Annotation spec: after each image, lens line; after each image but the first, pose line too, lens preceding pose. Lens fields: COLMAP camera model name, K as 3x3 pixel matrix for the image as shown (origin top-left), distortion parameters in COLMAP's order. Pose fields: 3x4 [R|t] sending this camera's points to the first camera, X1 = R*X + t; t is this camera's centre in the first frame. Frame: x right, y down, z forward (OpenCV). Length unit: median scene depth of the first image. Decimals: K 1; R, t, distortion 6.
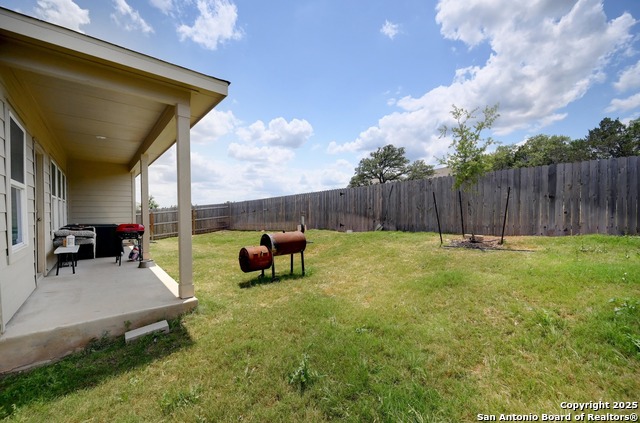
lens RADIAL K [[264.0, 0, 320.0], [0, 264.0, 211.5], [0, 0, 1]] dist [-0.001138, -0.000094]
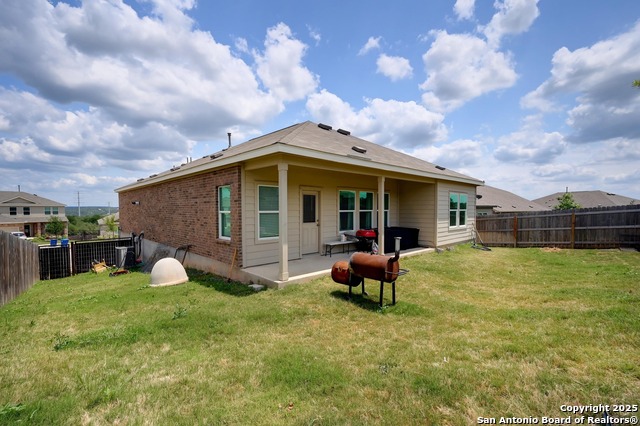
lens RADIAL K [[291.4, 0, 320.0], [0, 291.4, 213.0], [0, 0, 1]] dist [0.001578, 0.000262]
pose [[0.047321, 0.032774, -0.998342, 0.737696], [-0.002315, 0.999462, 0.032701, -0.088427], [0.998877, 0.000764, 0.047371, 0.639860]]
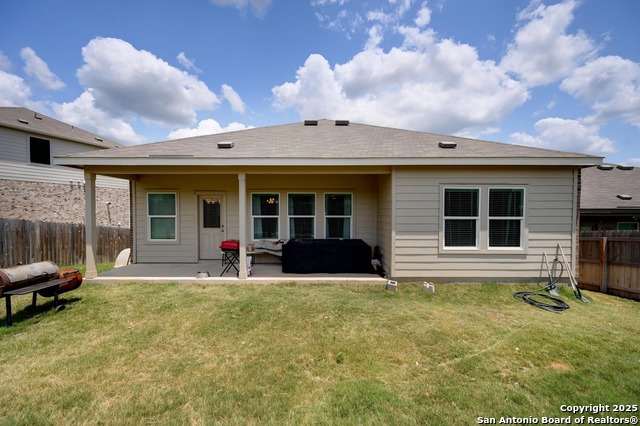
lens RADIAL K [[277.7, 0, 320.0], [0, 277.7, 213.0], [0, 0, 1]] dist [-0.000321, 0.000007]
pose [[-0.677046, 0.011584, -0.735850, -0.086531], [0.005071, 0.999926, 0.011075, -0.077404], [0.735923, 0.003766, -0.677055, 1.980216]]
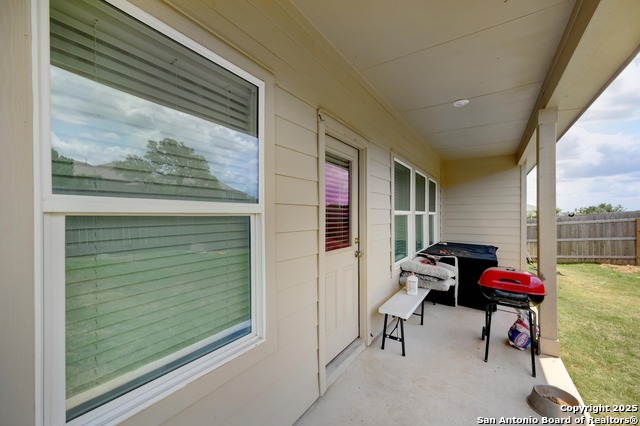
lens RADIAL K [[255.1, 0, 320.0], [0, 255.1, 213.0], [0, 0, 1]] dist [-0.000295, 0.000004]
pose [[0.272643, 0.016271, -0.961978, -0.354508], [-0.011267, 0.999842, 0.013718, -0.053260], [0.962049, 0.007099, 0.272783, 0.514630]]
